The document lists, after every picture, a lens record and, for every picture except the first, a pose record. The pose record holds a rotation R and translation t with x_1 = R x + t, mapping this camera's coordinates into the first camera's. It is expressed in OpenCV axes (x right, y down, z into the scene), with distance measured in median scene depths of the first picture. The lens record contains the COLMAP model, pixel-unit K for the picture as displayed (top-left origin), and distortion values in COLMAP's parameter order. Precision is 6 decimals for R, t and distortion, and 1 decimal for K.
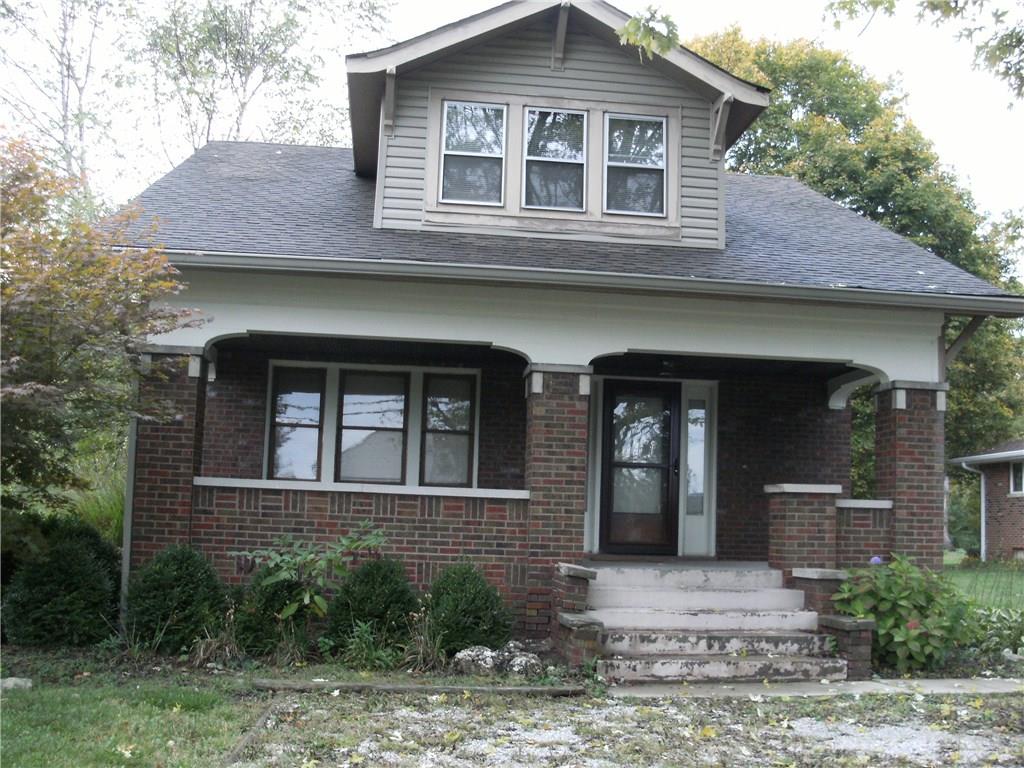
lens RADIAL K [[1133.4, 0, 525.9], [0, 1133.4, 390.0], [0, 0, 1]] dist [-0.207217, 0.215235]
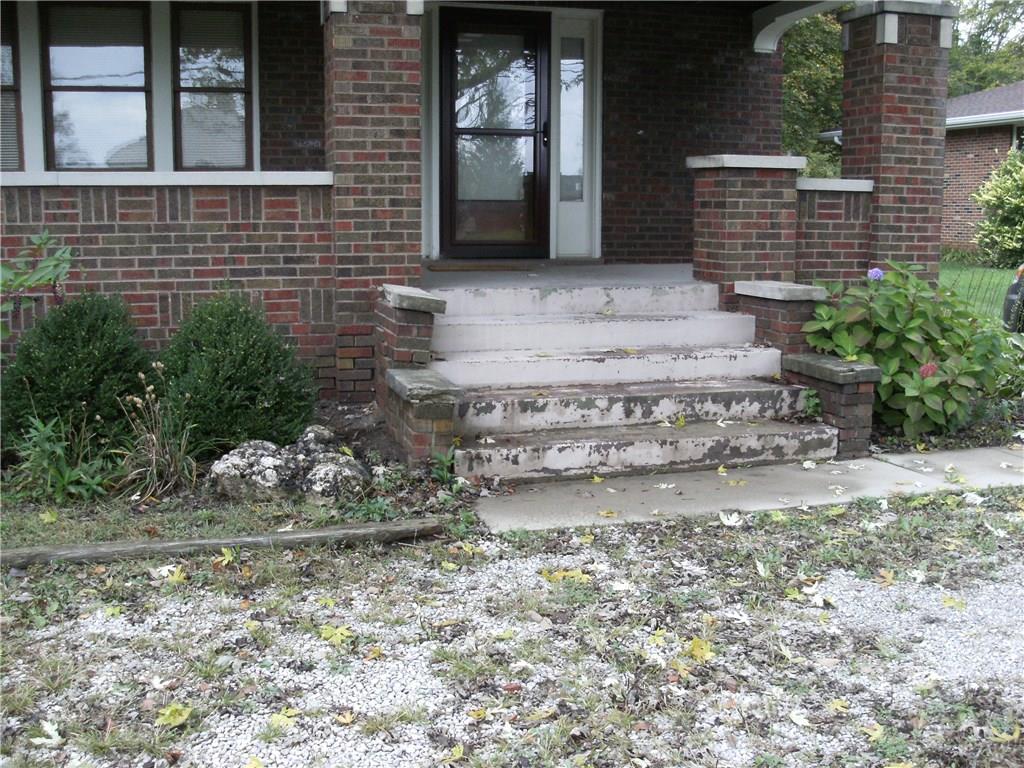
lens RADIAL K [[1133.4, 0, 525.9], [0, 1133.4, 390.0], [0, 0, 1]] dist [-0.207217, 0.215235]
pose [[0.987543, -0.051389, 0.148722, 0.010724], [0.008248, 0.960772, 0.277217, 0.034586], [-0.157134, -0.272537, 0.949227, 0.365513]]
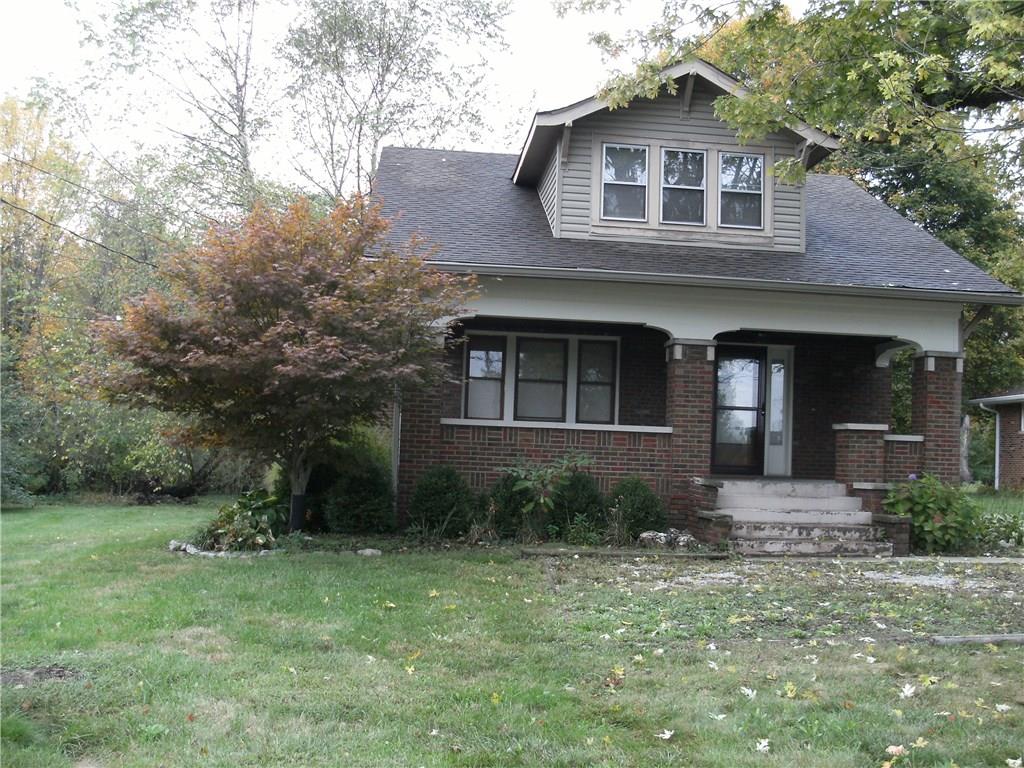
lens RADIAL K [[1133.4, 0, 525.9], [0, 1133.4, 390.0], [0, 0, 1]] dist [-0.207217, 0.215235]
pose [[0.999808, 0.003399, -0.019315, -0.156372], [-0.002234, 0.998194, 0.060027, -0.044155], [0.019484, -0.059973, 0.998010, -0.433588]]
